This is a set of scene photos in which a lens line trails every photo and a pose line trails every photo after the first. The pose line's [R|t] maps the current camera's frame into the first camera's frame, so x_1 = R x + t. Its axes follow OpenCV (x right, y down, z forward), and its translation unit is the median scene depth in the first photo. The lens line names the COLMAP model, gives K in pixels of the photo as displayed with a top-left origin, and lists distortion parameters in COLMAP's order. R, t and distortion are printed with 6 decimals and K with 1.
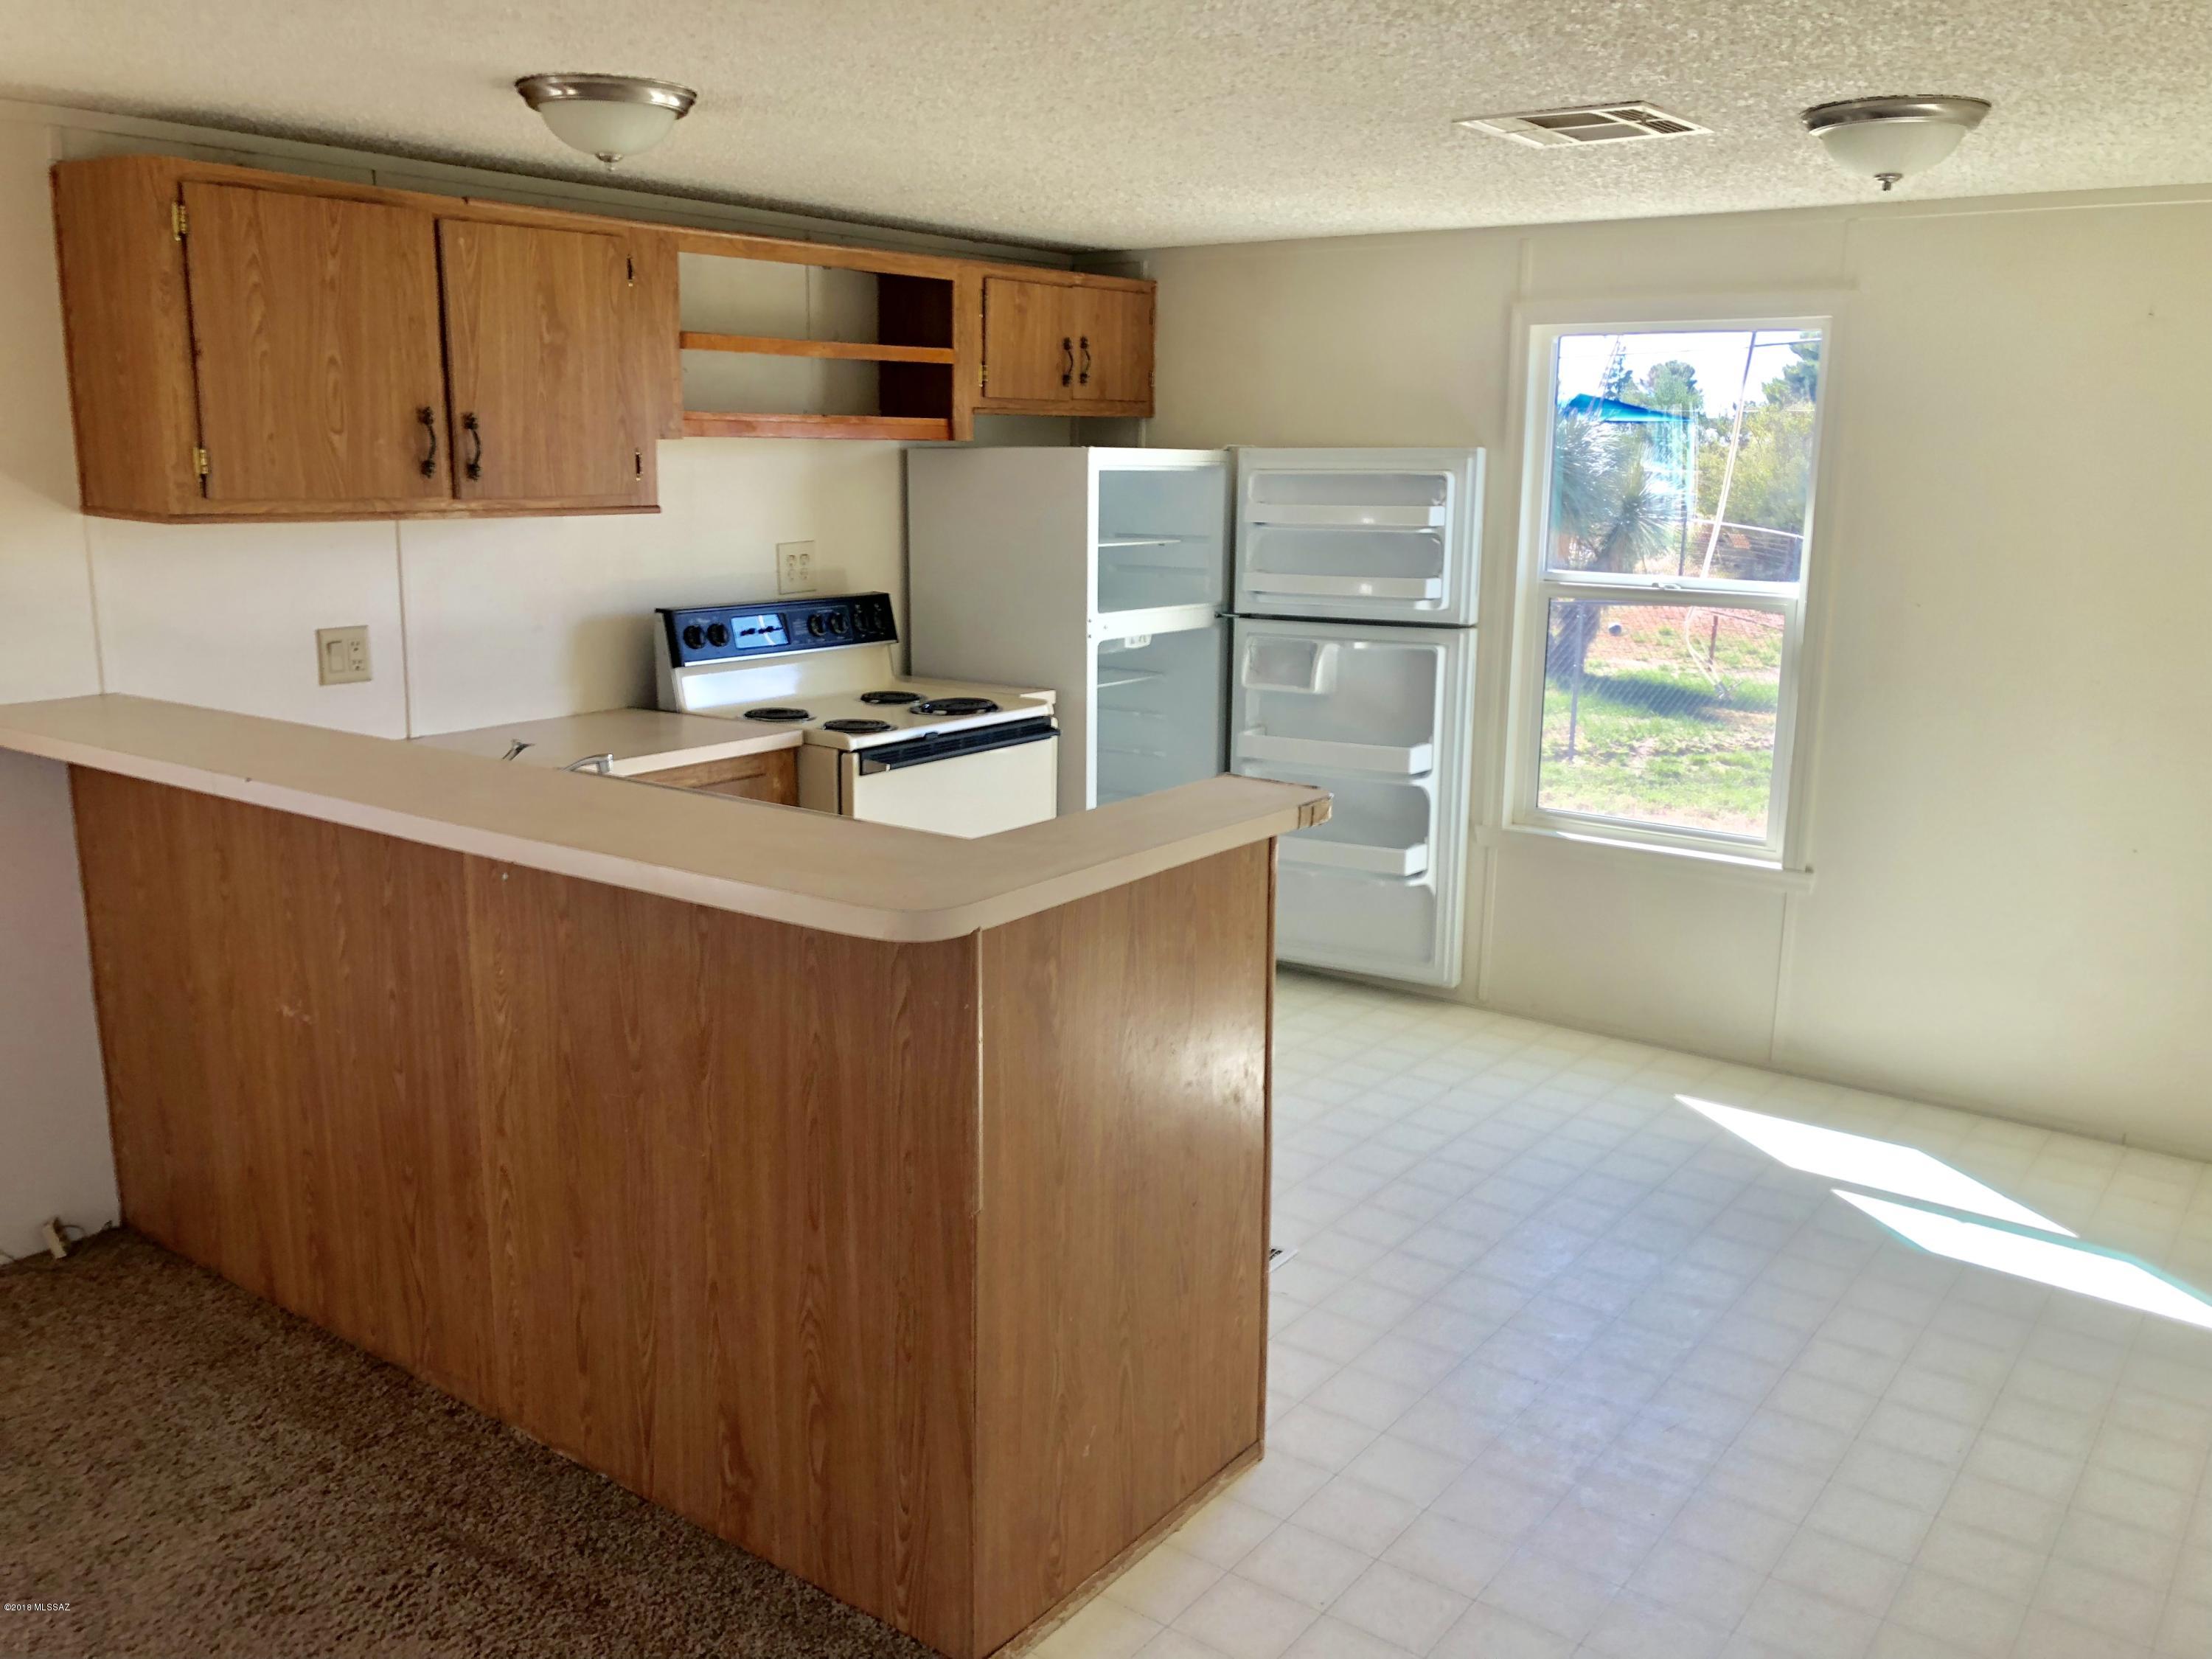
lens RADIAL K [[1806.3, 0, 1108.6], [0, 1806.3, 813.6], [0, 0, 1]] dist [0.013826, -0.038301]
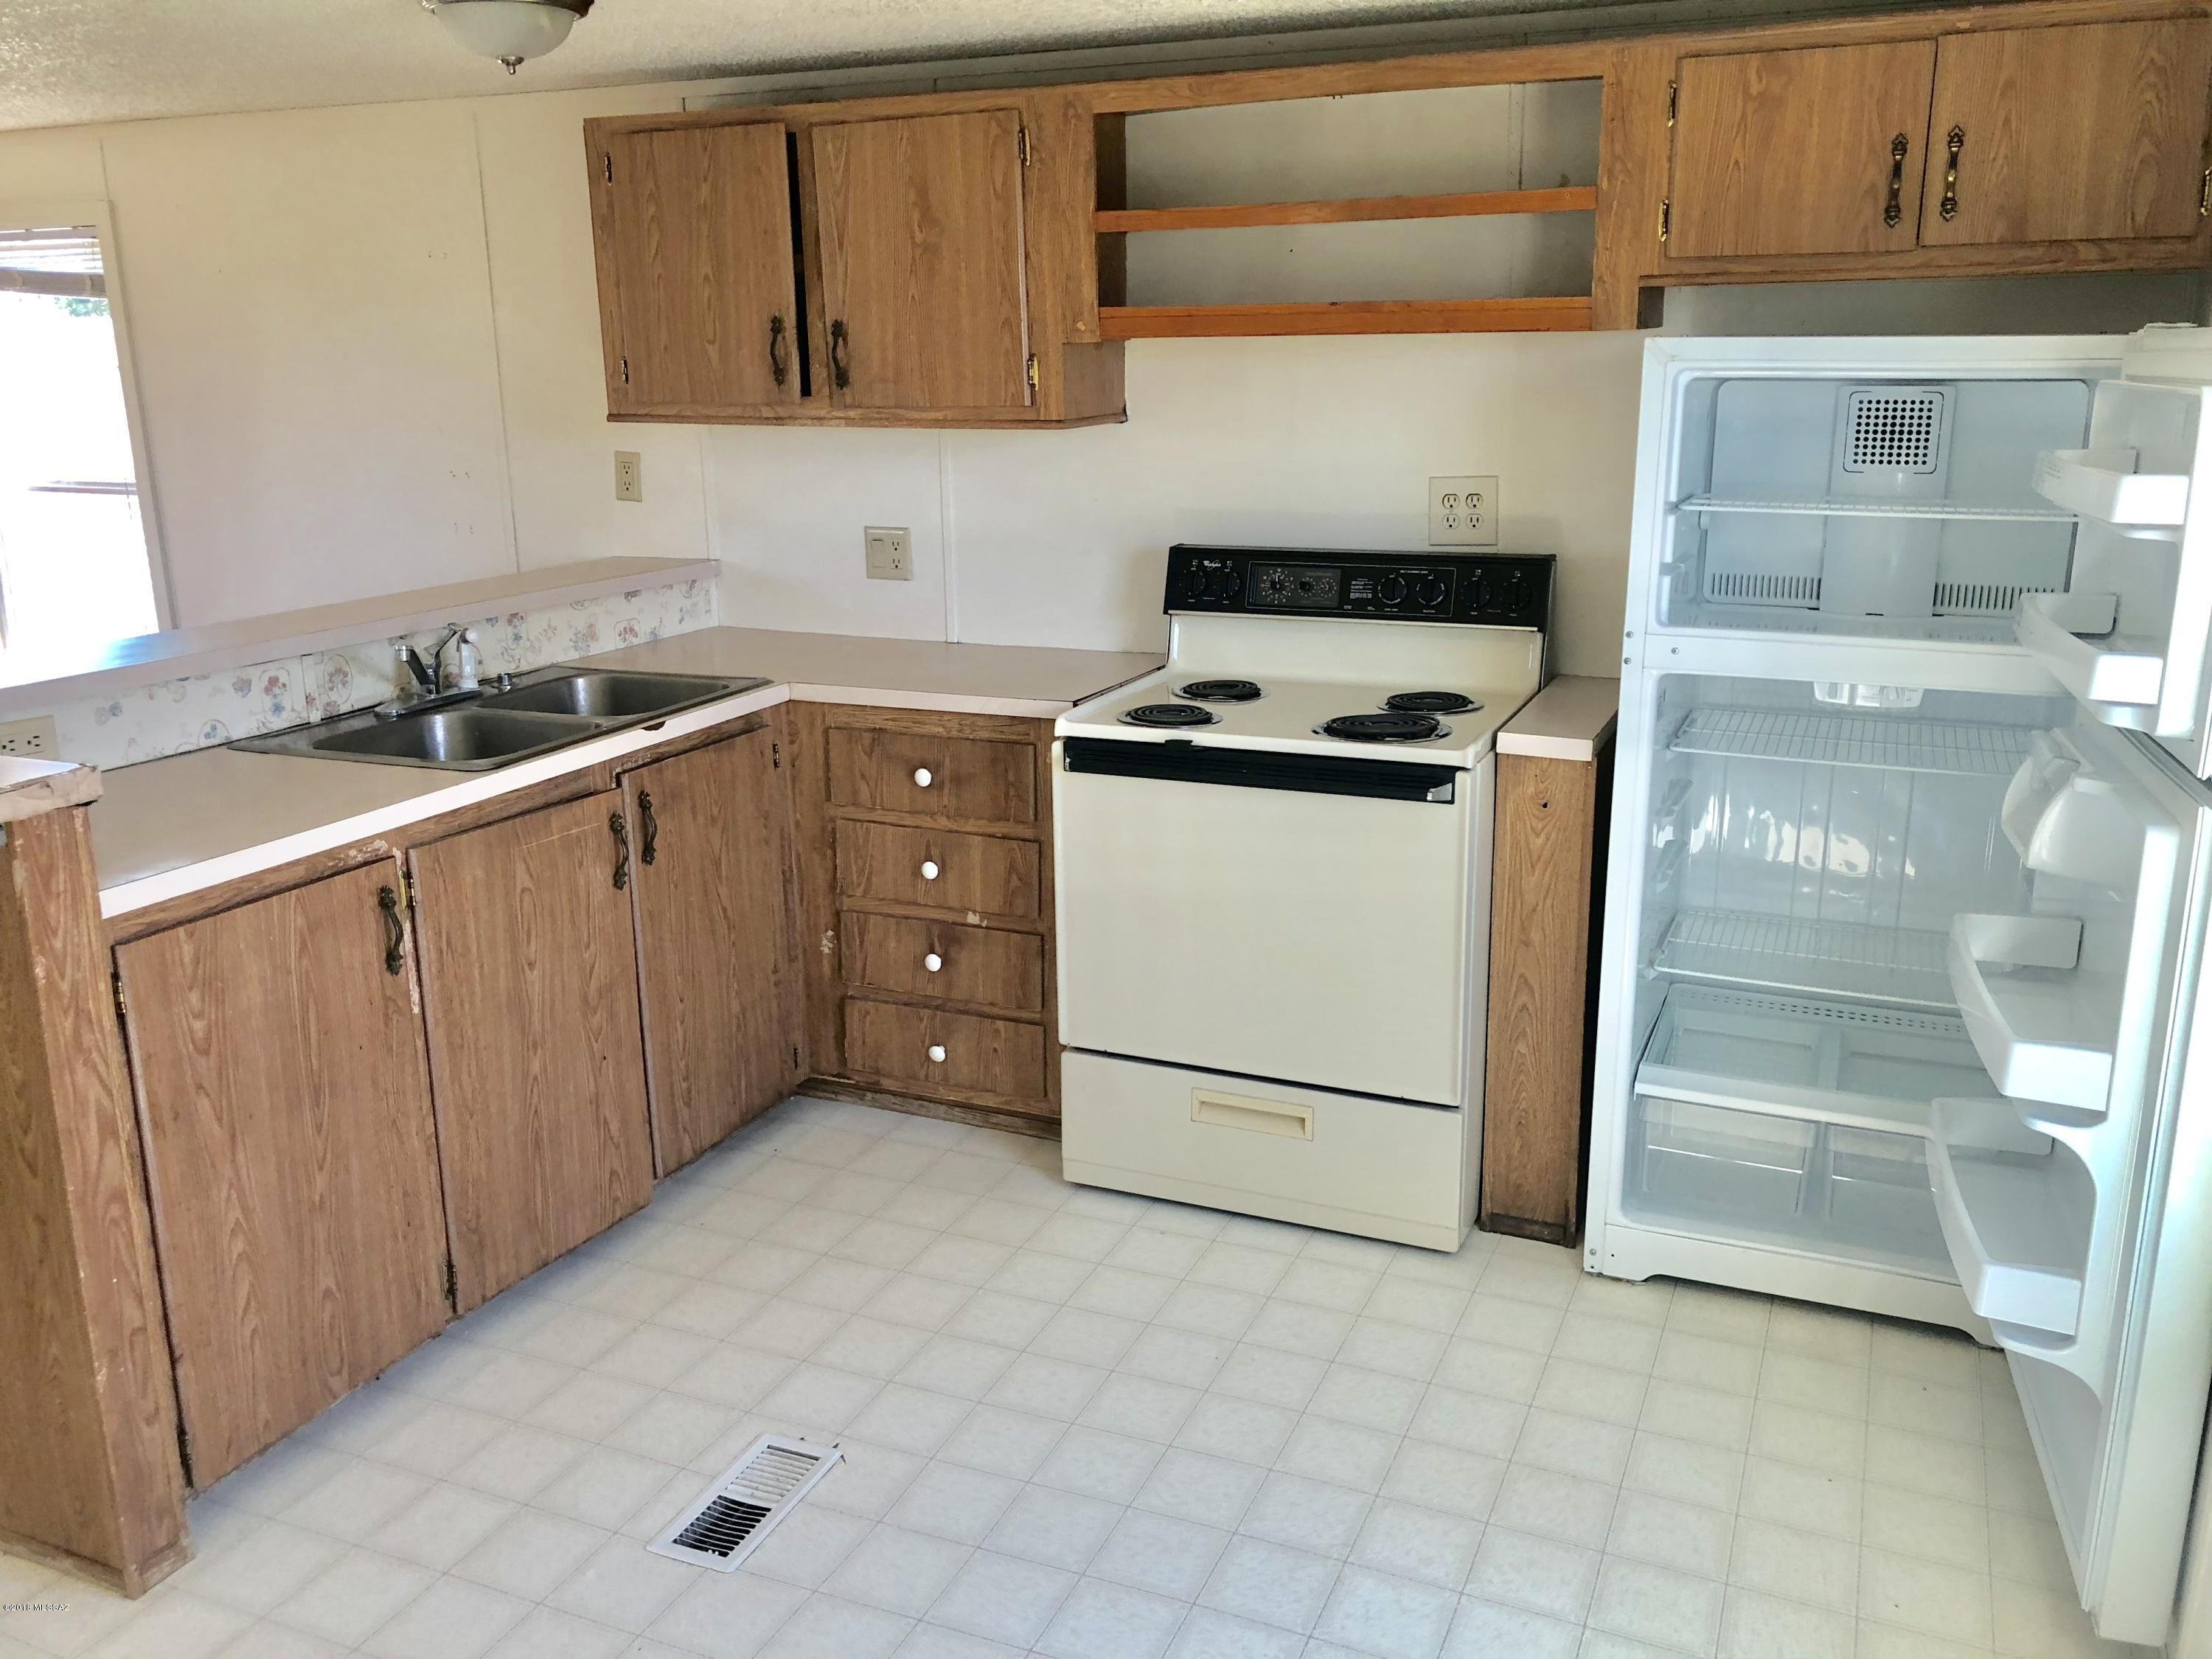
lens RADIAL K [[1806.3, 0, 1111.1], [0, 1806.3, 770.9], [0, 0, 1]] dist [0.013826, -0.038301]
pose [[0.230286, 0.205744, -0.951124, 0.717843], [-0.181631, 0.969306, 0.165700, -0.181728], [0.956022, 0.134596, 0.260587, 0.963167]]
